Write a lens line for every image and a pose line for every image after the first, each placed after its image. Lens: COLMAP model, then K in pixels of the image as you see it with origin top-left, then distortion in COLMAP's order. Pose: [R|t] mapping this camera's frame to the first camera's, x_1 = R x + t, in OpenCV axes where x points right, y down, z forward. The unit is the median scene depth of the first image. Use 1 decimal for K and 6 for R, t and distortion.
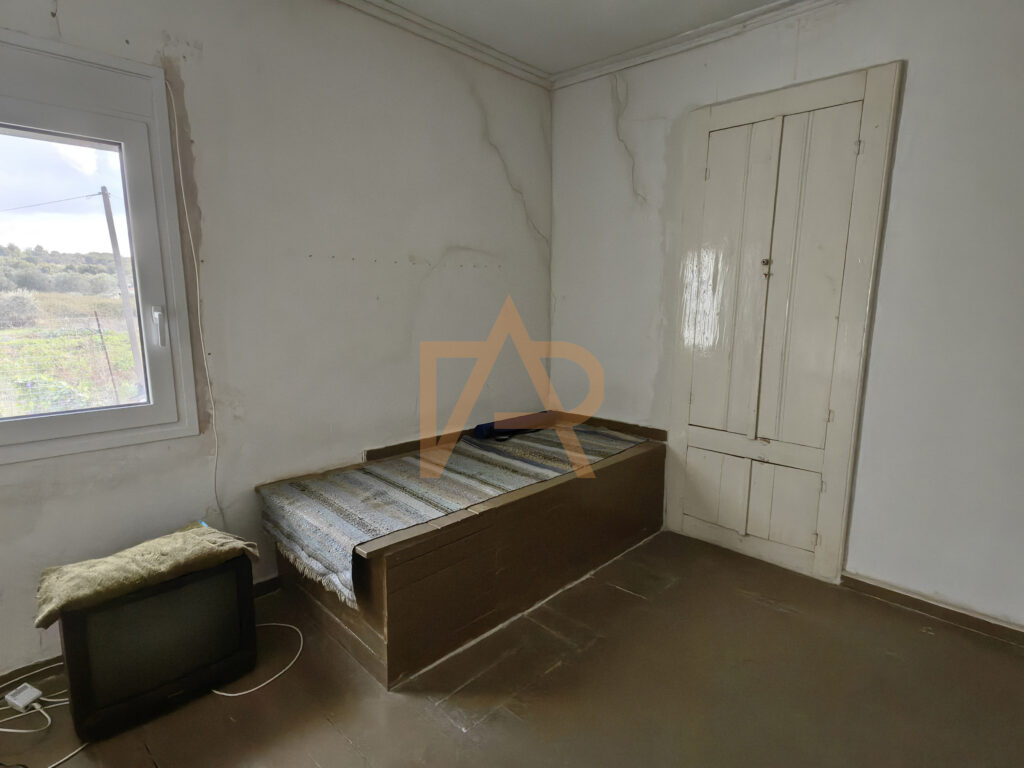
lens RADIAL K [[534.2, 0, 509.8], [0, 534.2, 384.2], [0, 0, 1]] dist [-0.000602, -0.000190]
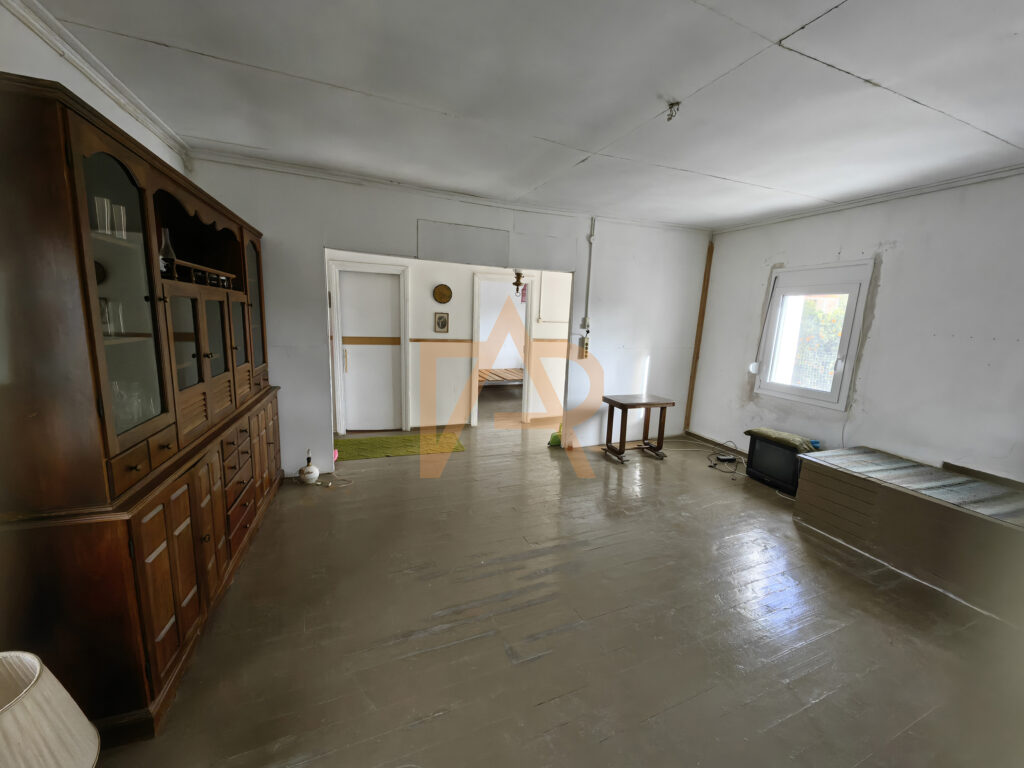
lens RADIAL K [[399.8, 0, 523.3], [0, 399.8, 383.1], [0, 0, 1]] dist [0.004982, -0.004118]
pose [[-0.392334, 0.129952, -0.910597, 1.519631], [-0.193999, 0.956011, 0.220018, -0.134842], [0.899132, 0.262976, -0.349864, 0.327015]]
